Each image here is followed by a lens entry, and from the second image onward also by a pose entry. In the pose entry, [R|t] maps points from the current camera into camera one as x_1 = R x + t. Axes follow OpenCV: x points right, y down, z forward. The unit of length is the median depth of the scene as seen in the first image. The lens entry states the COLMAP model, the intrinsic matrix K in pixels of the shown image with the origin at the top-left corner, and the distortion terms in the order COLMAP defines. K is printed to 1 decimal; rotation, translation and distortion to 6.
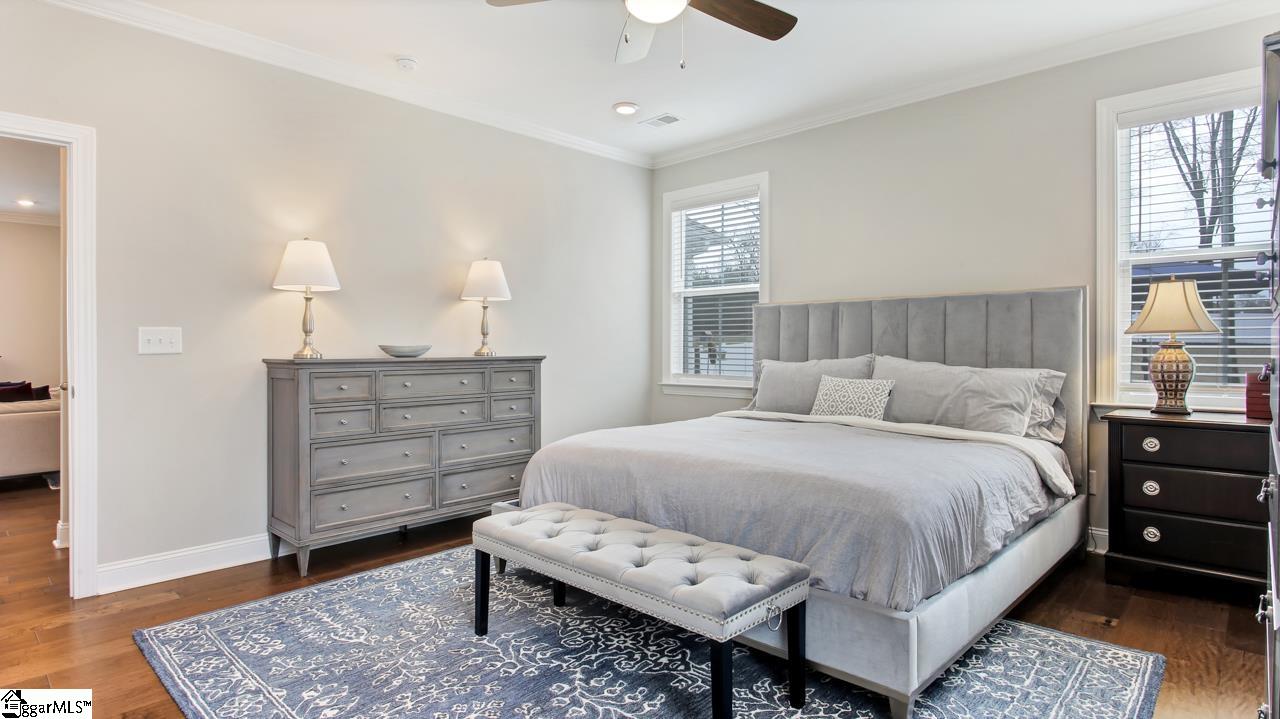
lens RADIAL K [[664.1, 0, 645.0], [0, 664.1, 347.4], [0, 0, 1]] dist [0.004893, -0.010084]
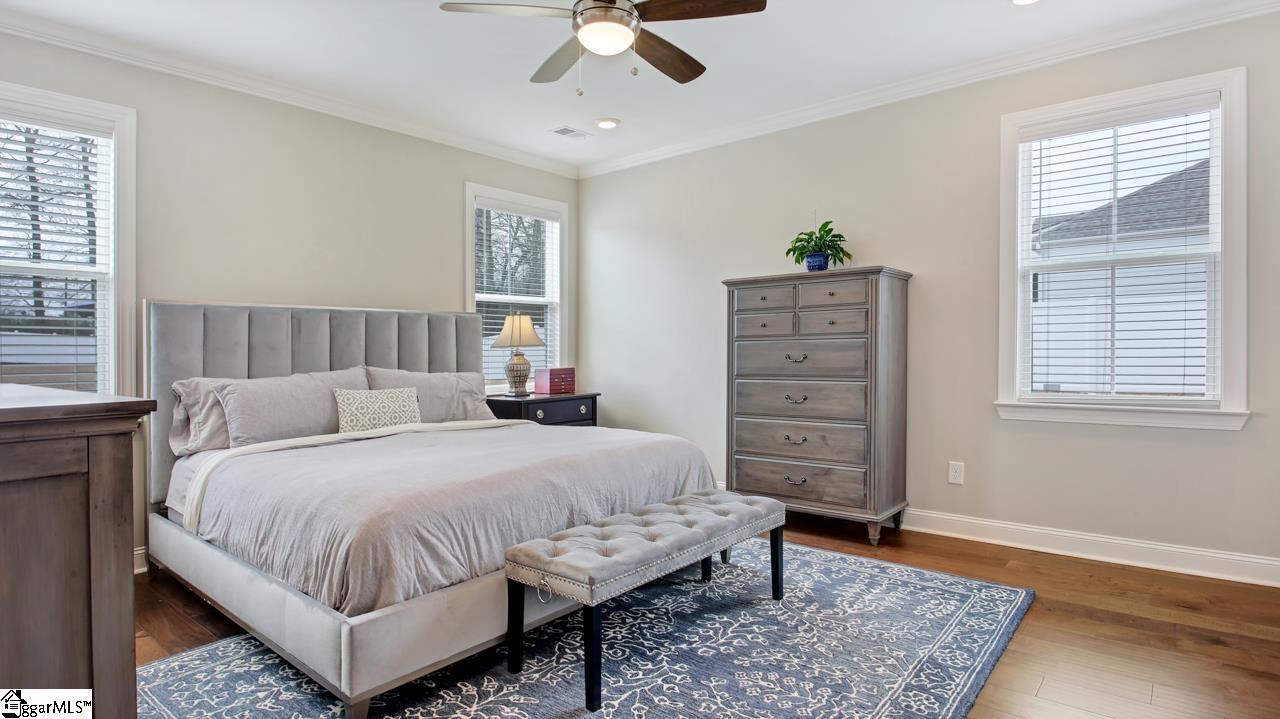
lens RADIAL K [[664.1, 0, 652.4], [0, 664.1, 360.5], [0, 0, 1]] dist [0.004893, -0.010084]
pose [[-0.067699, -0.007746, 0.997676, -1.109090], [0.019015, 0.999778, 0.009053, 0.004369], [-0.997525, 0.019584, -0.067536, 1.030073]]
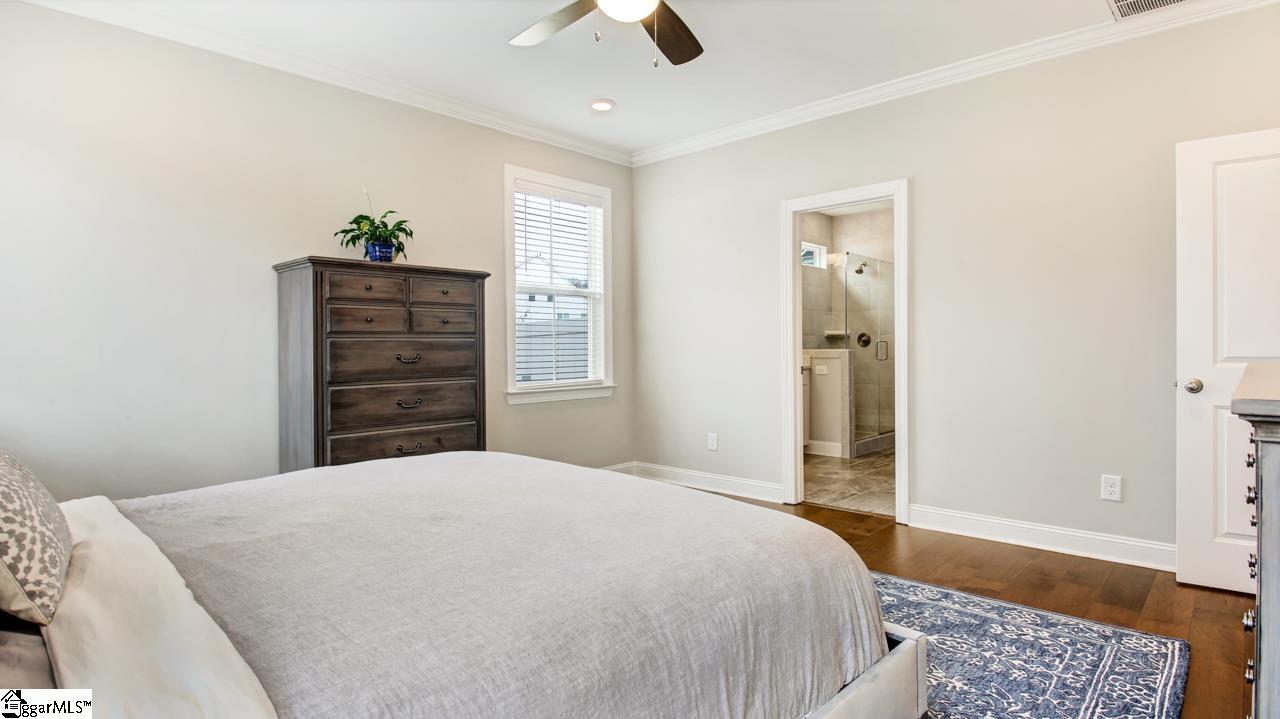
lens RADIAL K [[664.1, 0, 643.4], [0, 664.1, 359.6], [0, 0, 1]] dist [0.004893, -0.010084]
pose [[-0.999835, 0.015060, -0.010204, 0.003449], [0.014794, 0.999560, 0.025695, -0.007184], [0.010587, 0.025539, -0.999618, 2.068527]]
